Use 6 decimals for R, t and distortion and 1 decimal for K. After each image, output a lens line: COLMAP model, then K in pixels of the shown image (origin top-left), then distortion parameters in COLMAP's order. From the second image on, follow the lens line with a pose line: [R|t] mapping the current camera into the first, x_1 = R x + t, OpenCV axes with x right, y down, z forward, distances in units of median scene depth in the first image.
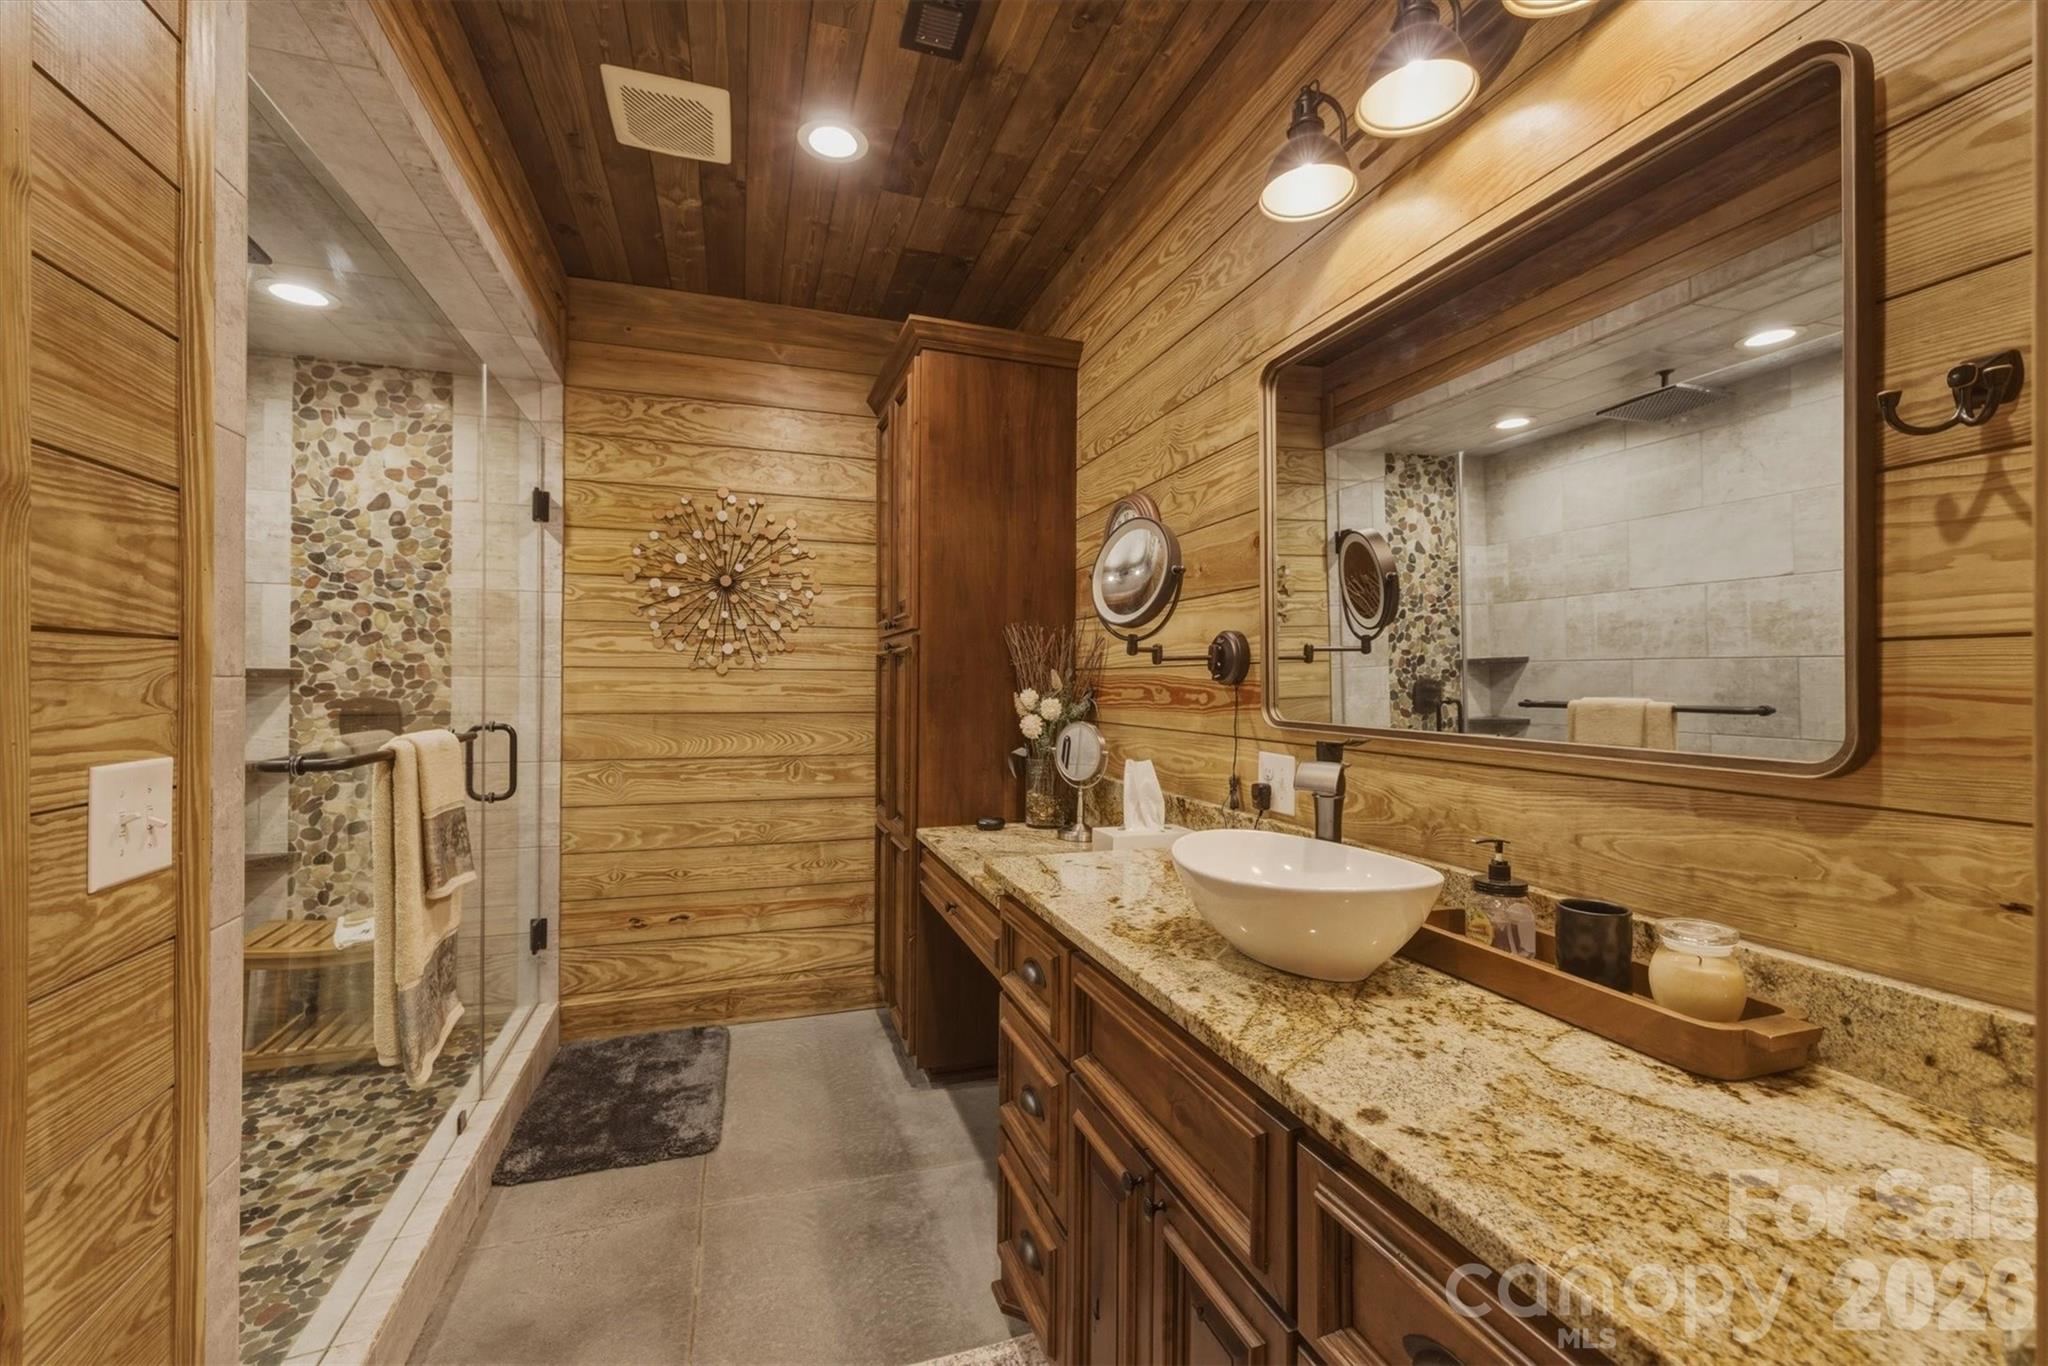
lens RADIAL K [[858.4, 0, 1025.9], [0, 858.4, 682.2], [0, 0, 1]] dist [-0.001576, -0.000269]
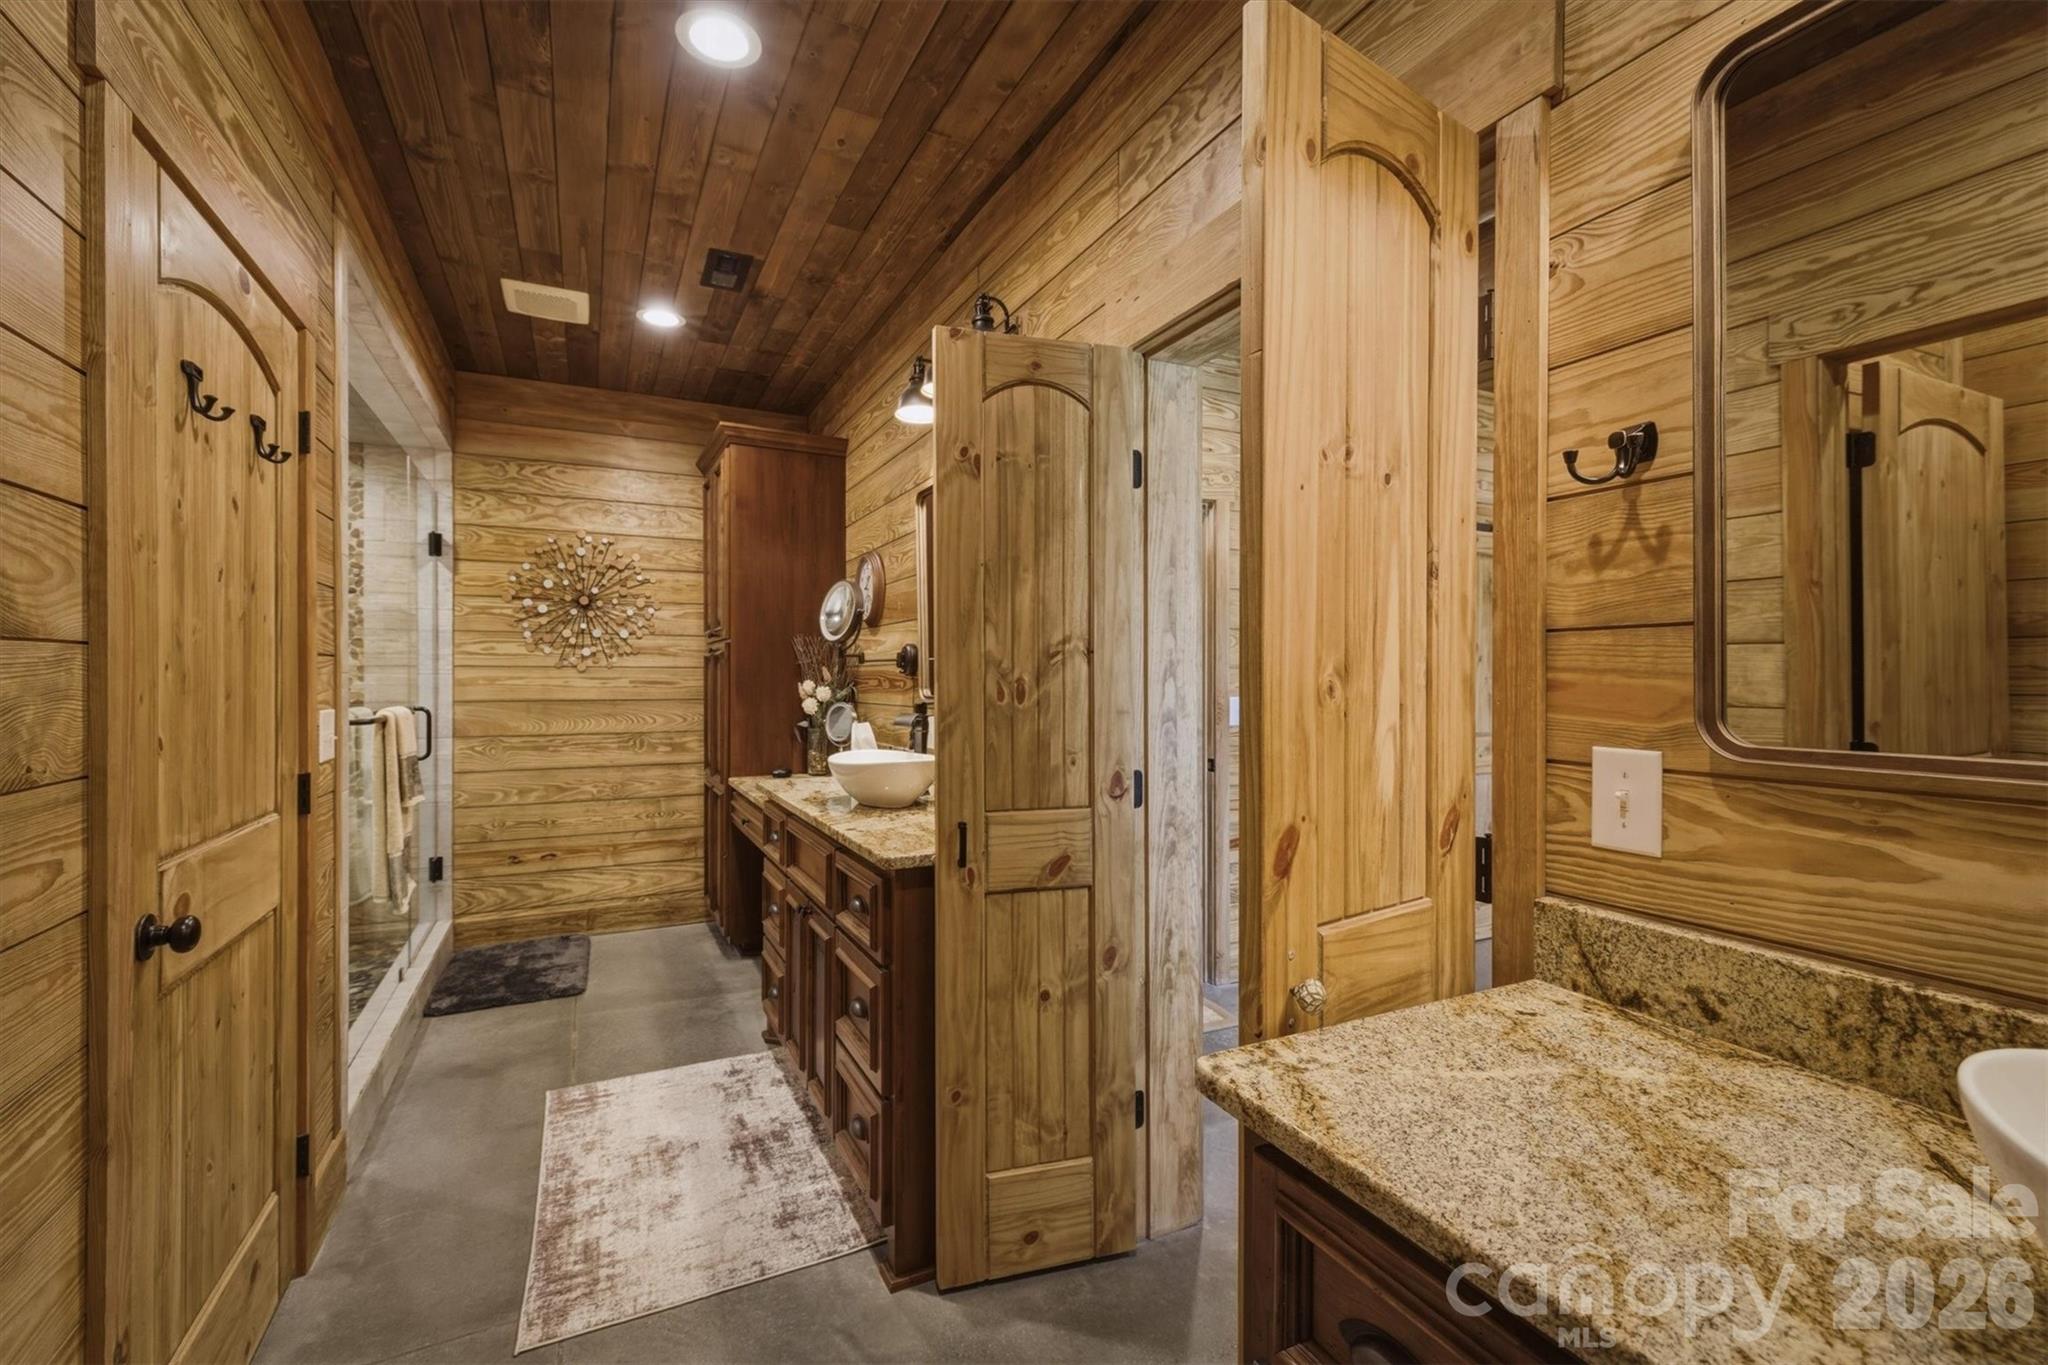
lens RADIAL K [[858.4, 0, 1023.6], [0, 858.4, 680.5], [0, 0, 1]] dist [-0.001576, -0.000269]
pose [[0.988999, -0.006257, 0.147786, 0.133285], [0.005813, 0.999977, 0.003431, 0.004908], [-0.147805, -0.002534, 0.989013, -0.439009]]
